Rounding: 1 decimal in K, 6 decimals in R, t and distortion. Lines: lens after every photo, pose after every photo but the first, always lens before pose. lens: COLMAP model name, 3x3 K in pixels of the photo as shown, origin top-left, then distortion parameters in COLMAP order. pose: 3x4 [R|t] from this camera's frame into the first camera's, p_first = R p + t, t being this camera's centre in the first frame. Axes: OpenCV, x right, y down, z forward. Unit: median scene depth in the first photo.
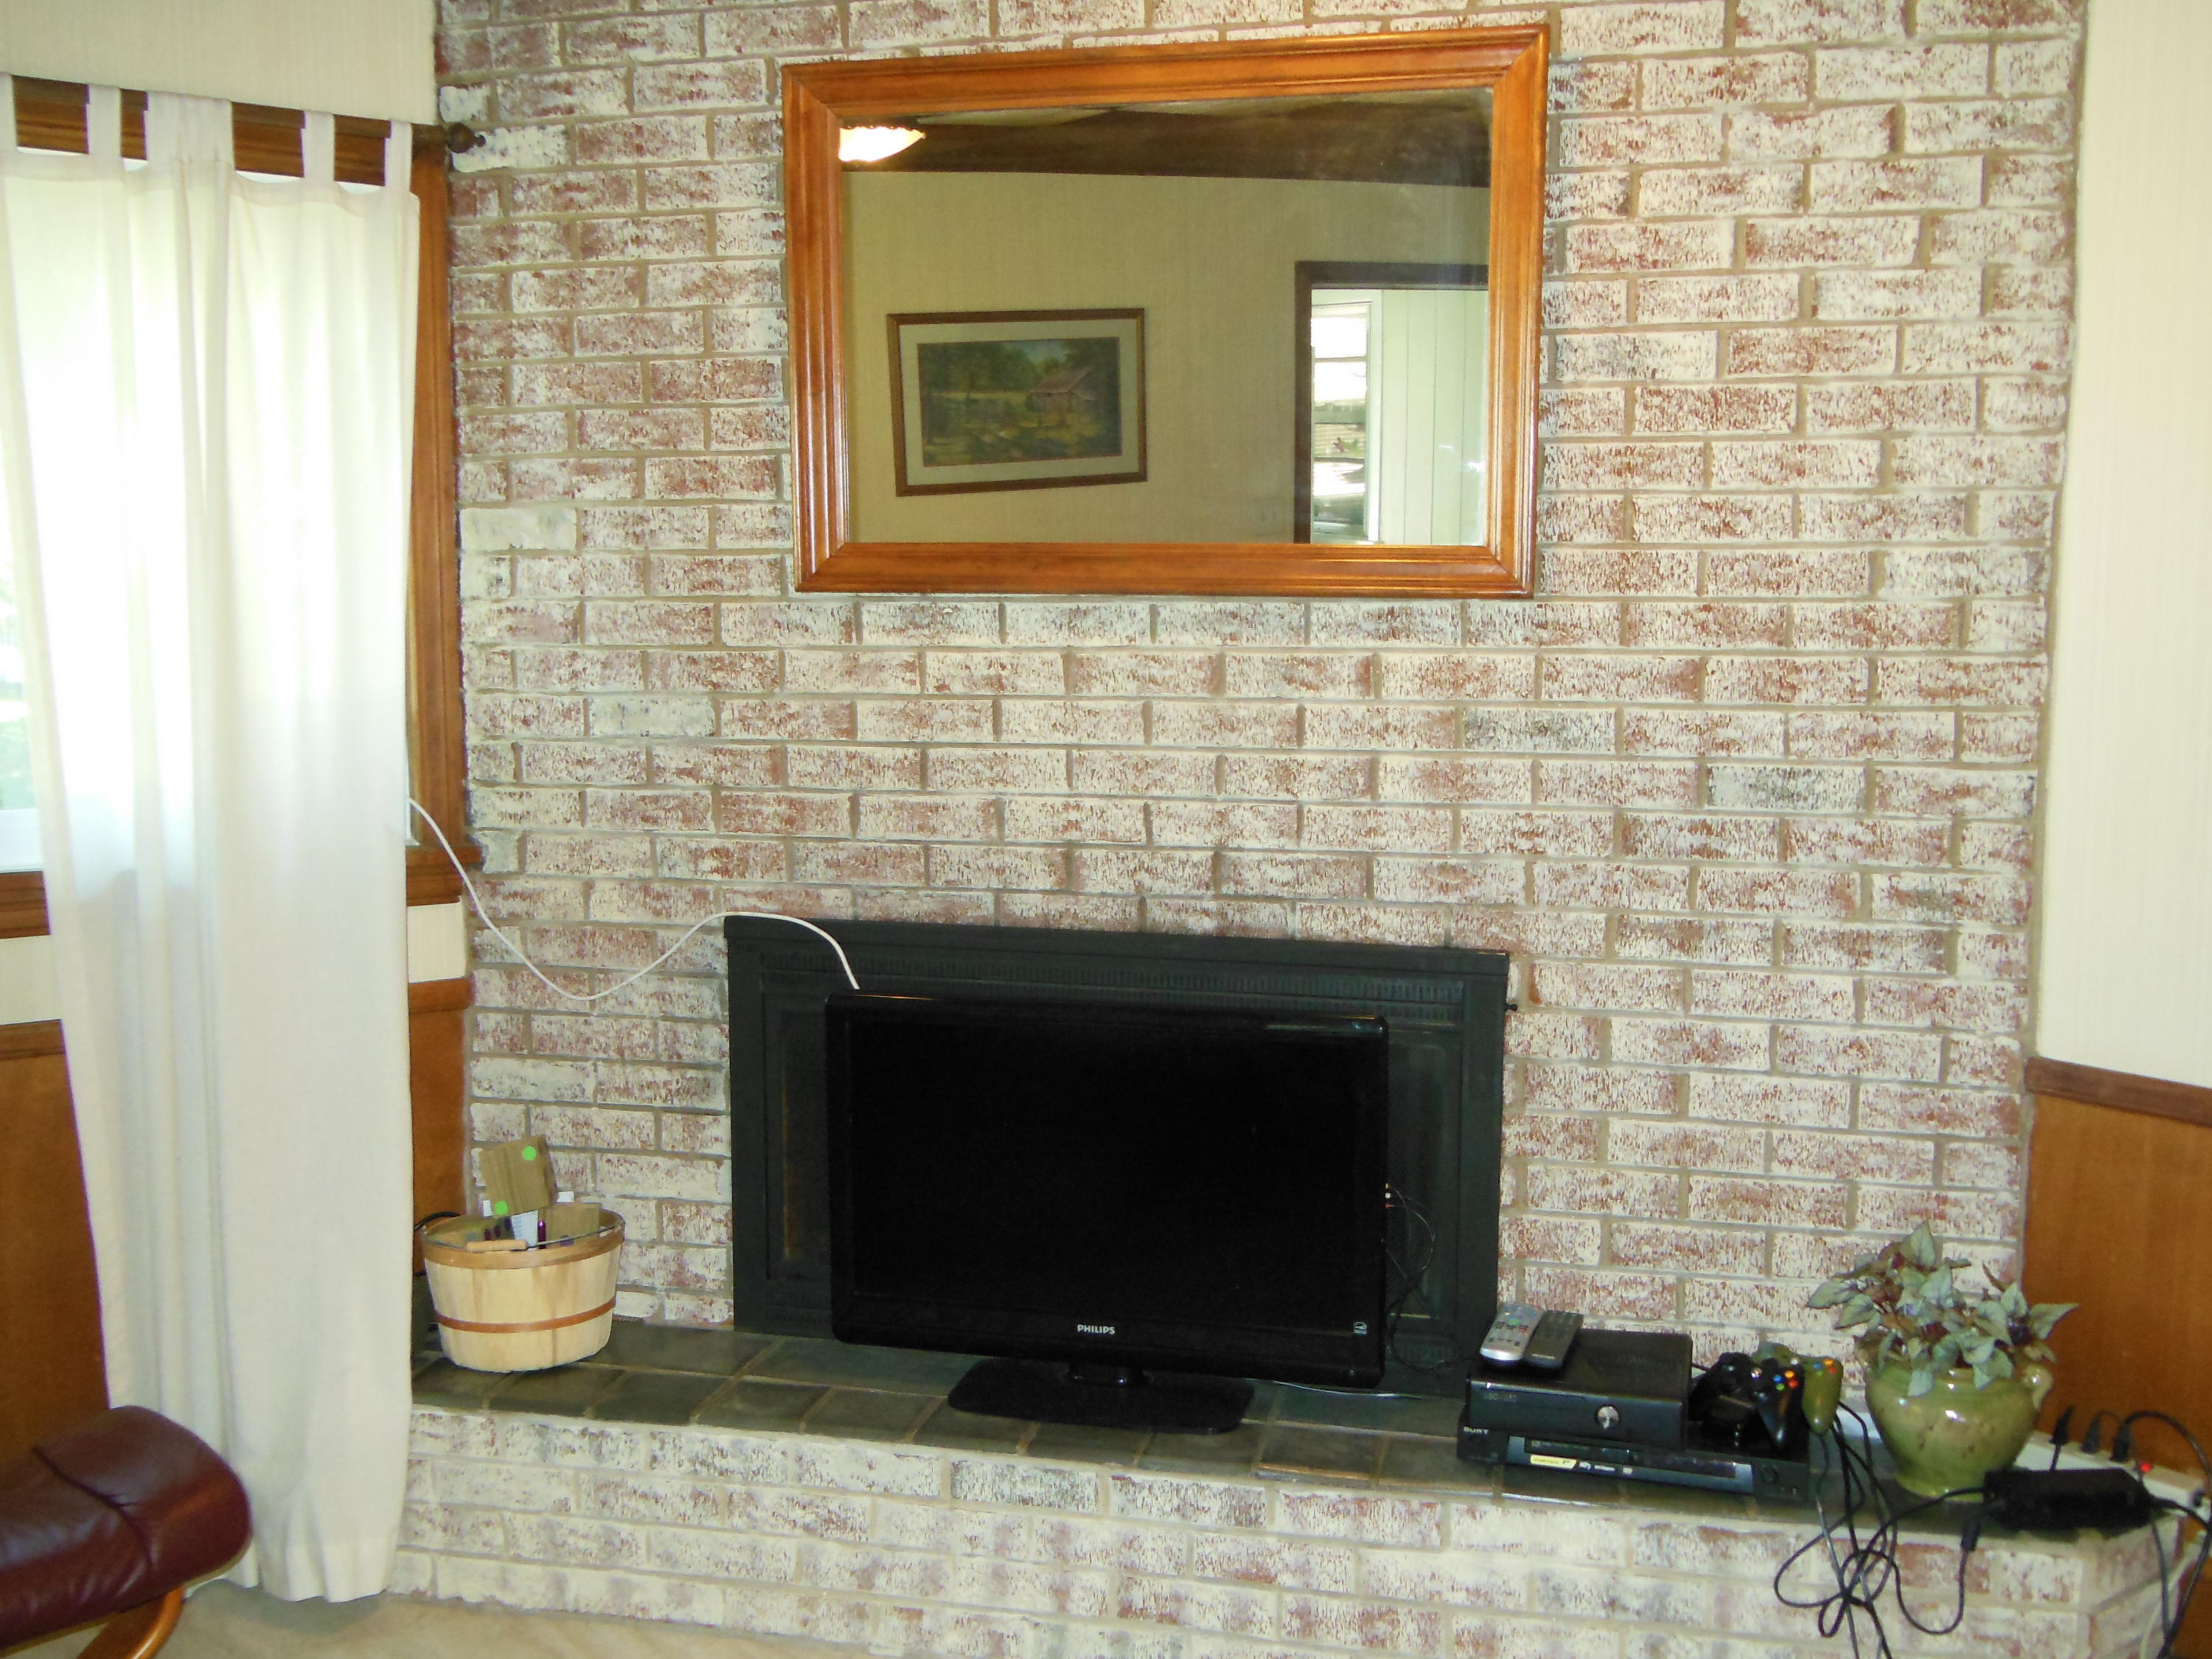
lens RADIAL K [[2189.4, 0, 1102.8], [0, 2189.4, 830.9], [0, 0, 1]] dist [-0.047863, 0.118192]
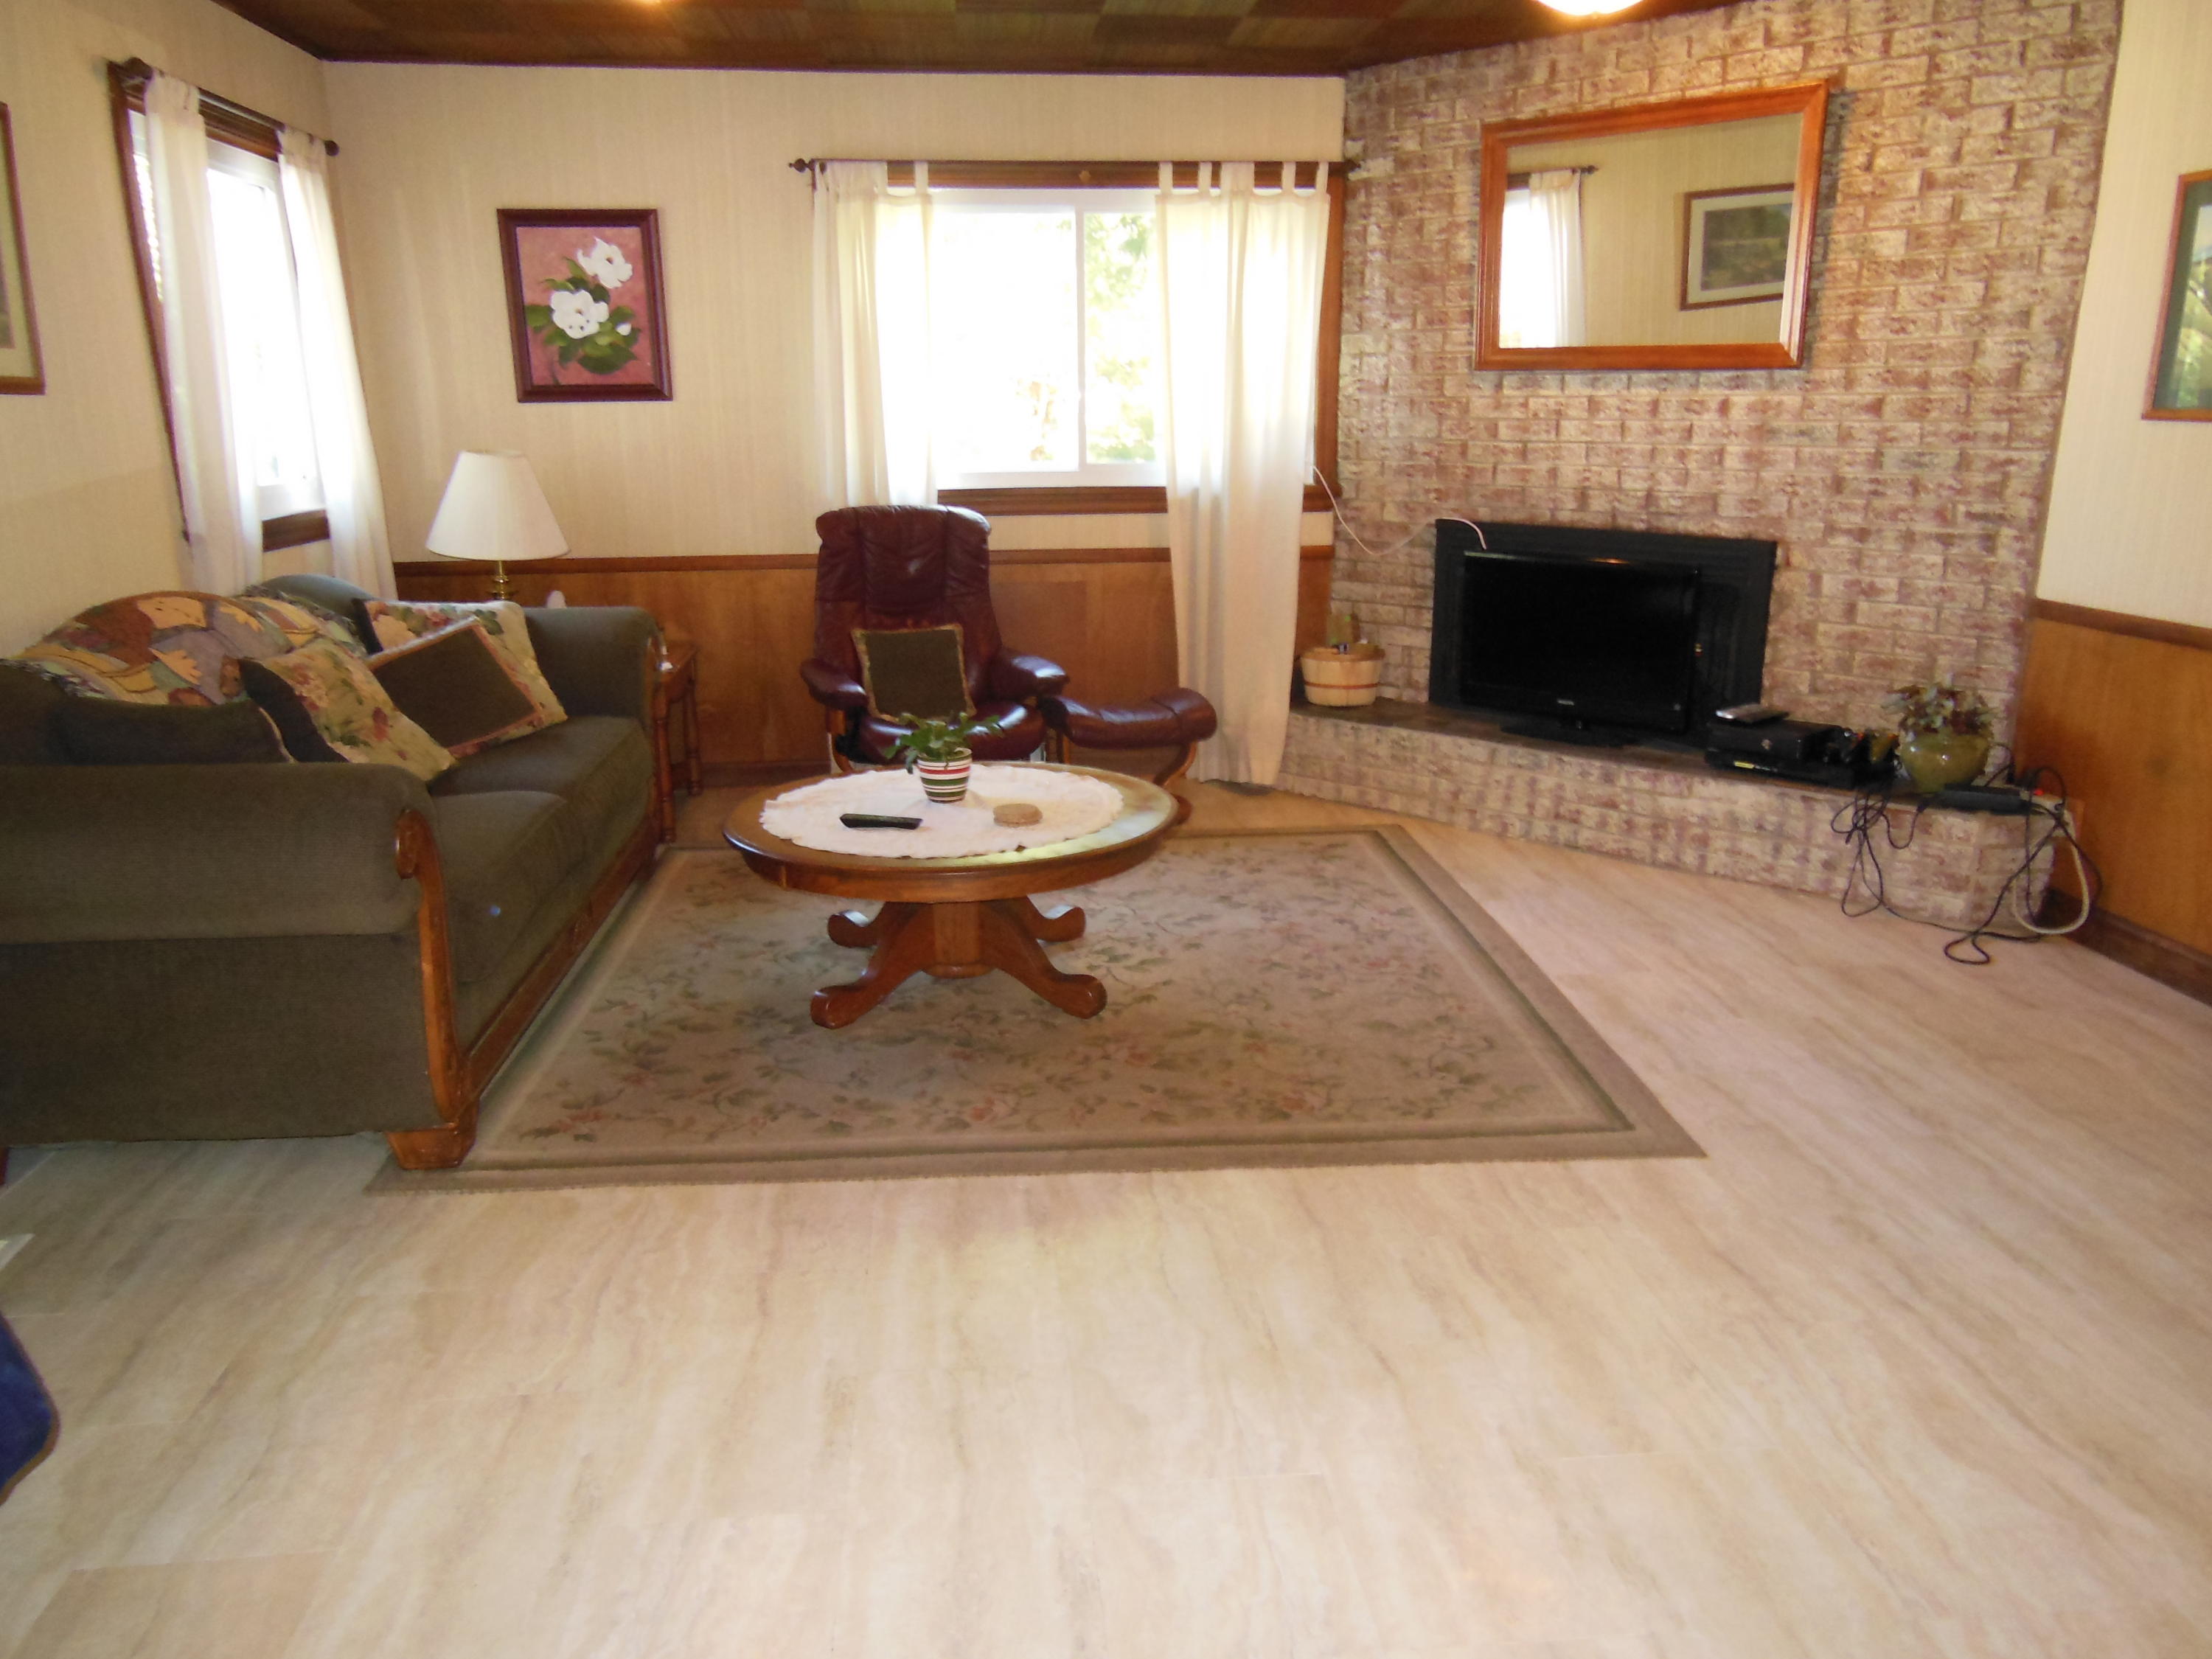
lens RADIAL K [[1682.0, 0, 1092.4], [0, 1682.0, 833.5], [0, 0, 1]] dist [-0.026333, 0.109772]
pose [[0.860736, 0.123770, -0.493776, 0.456495], [-0.046037, 0.984943, 0.166637, 0.094225], [0.506966, -0.120698, 0.853474, -0.766287]]
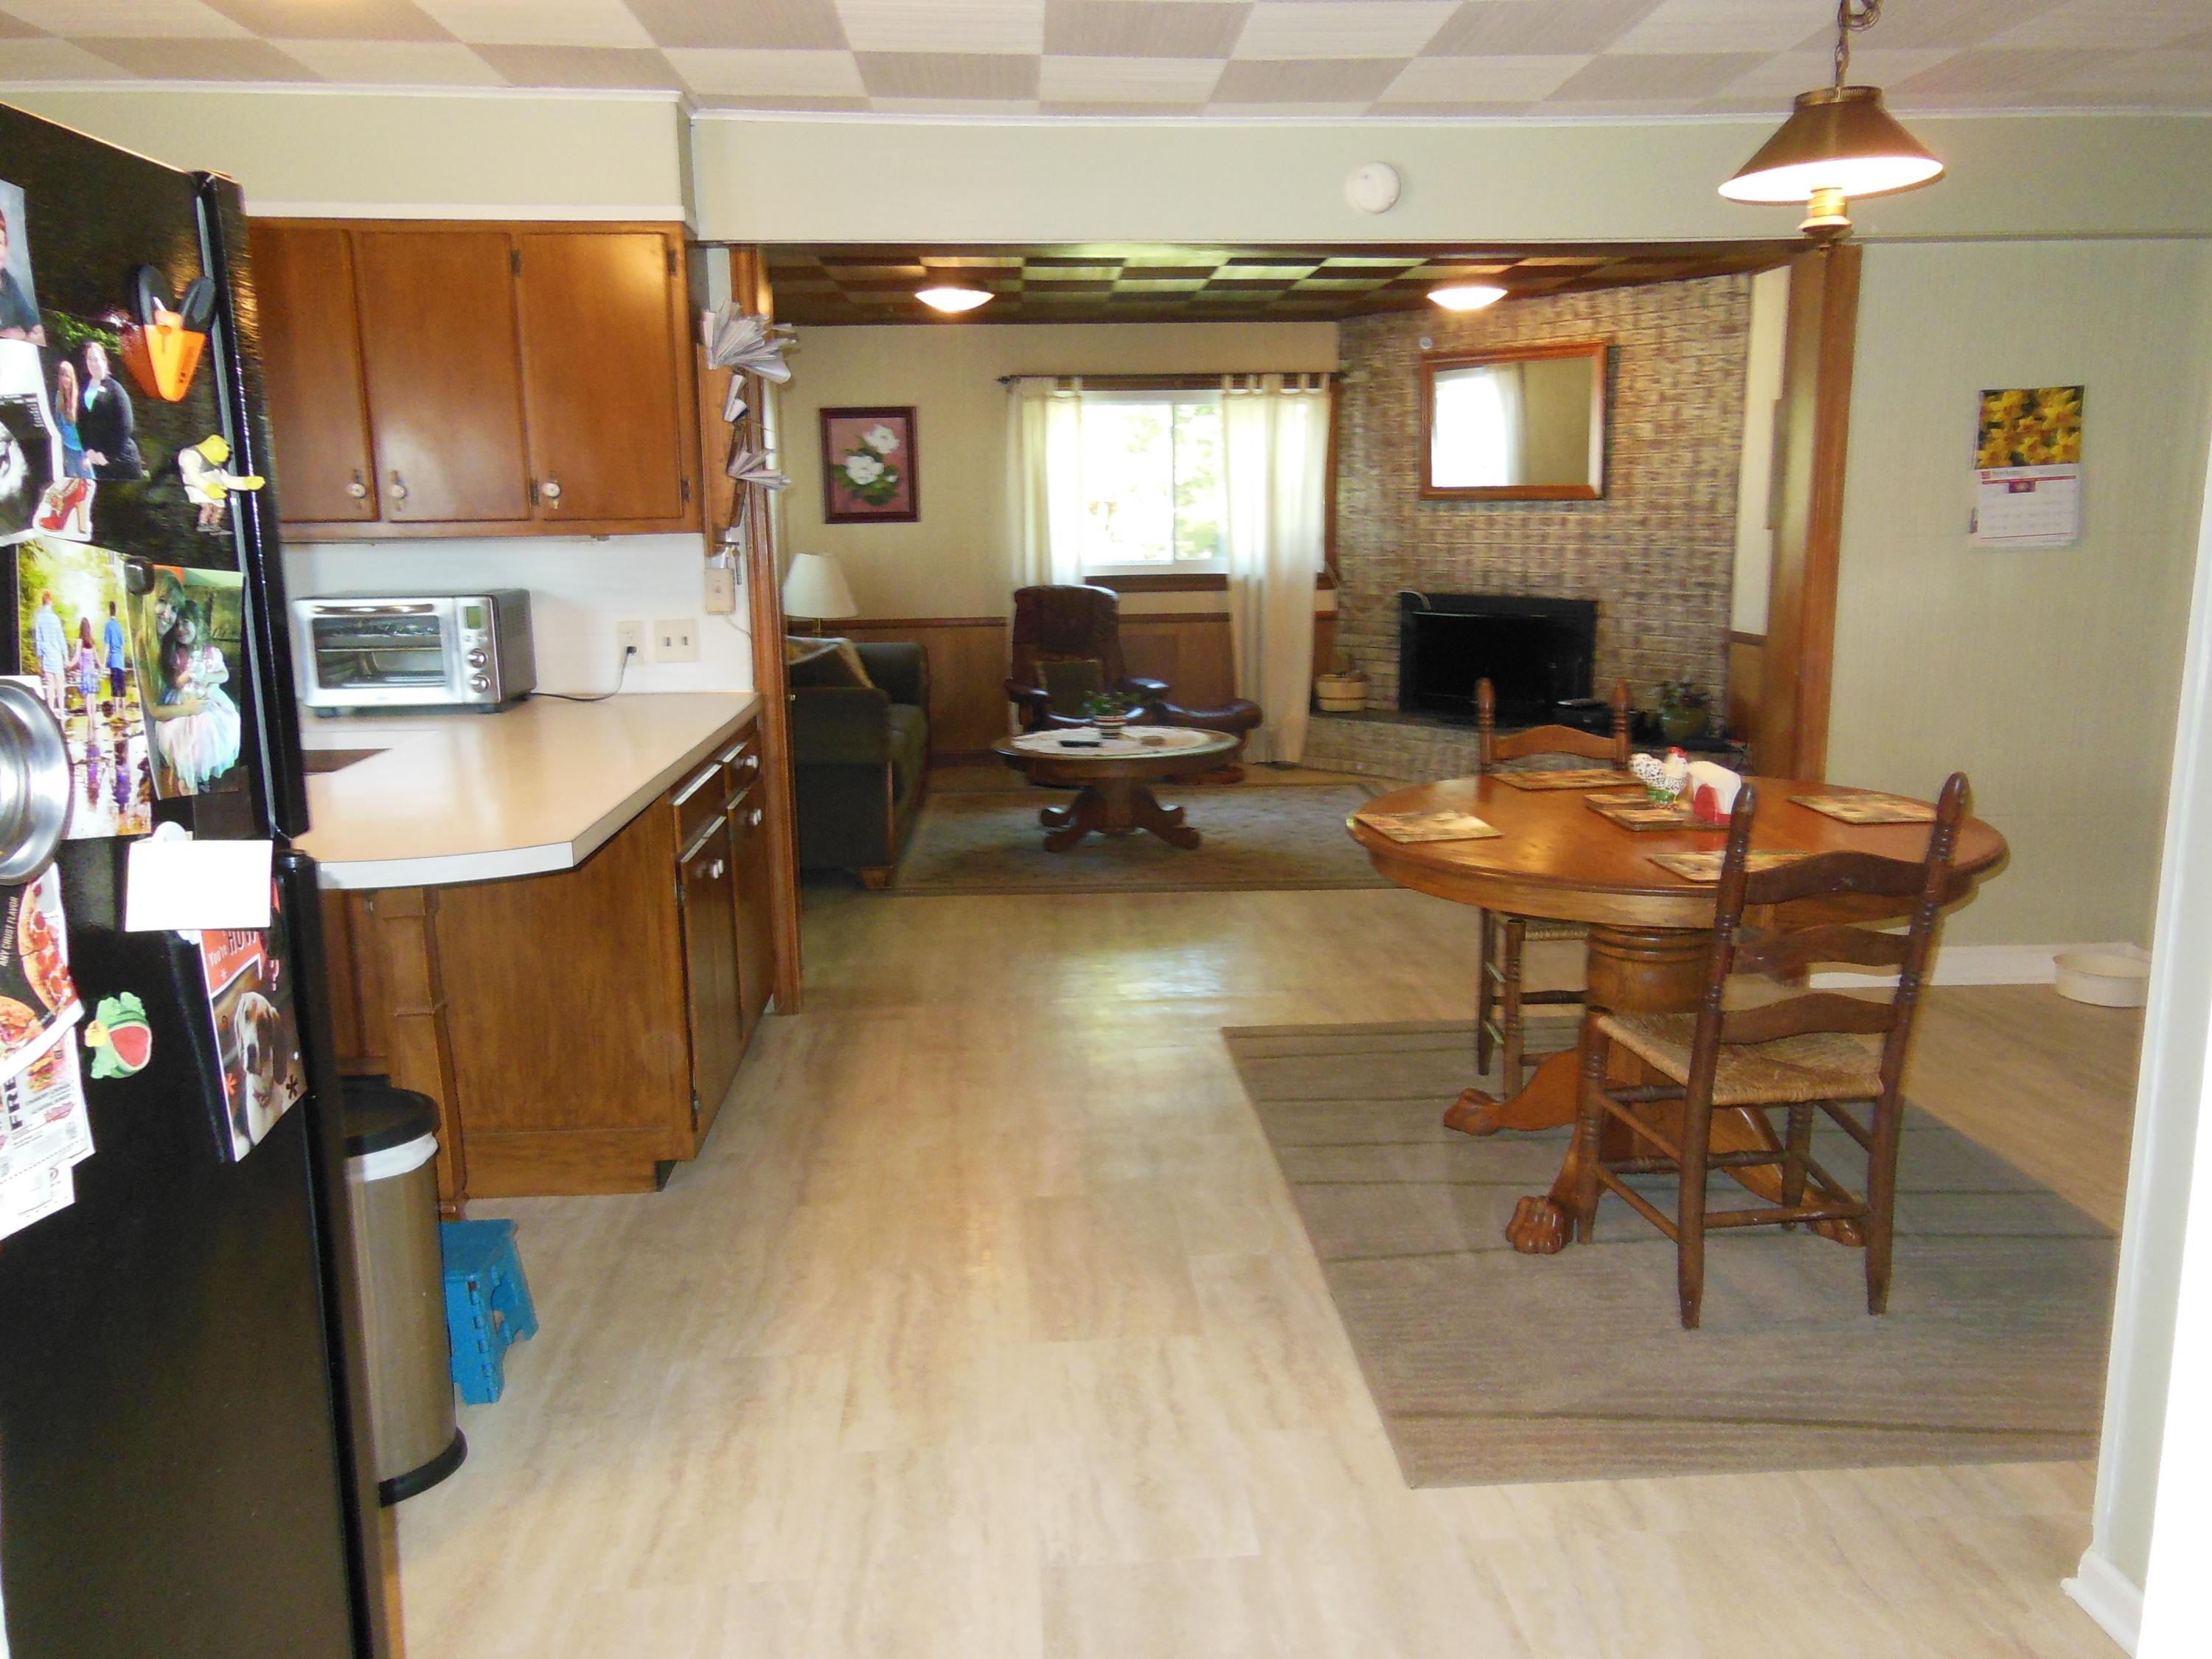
lens RADIAL K [[1684.1, 0, 1106.0], [0, 1684.1, 829.5], [0, 0, 1]] dist [-0.039532, 0.122813]
pose [[0.849058, 0.087172, -0.521058, 0.966400], [-0.041282, 0.994224, 0.099064, 0.187858], [0.526684, -0.062600, 0.847753, -1.755558]]
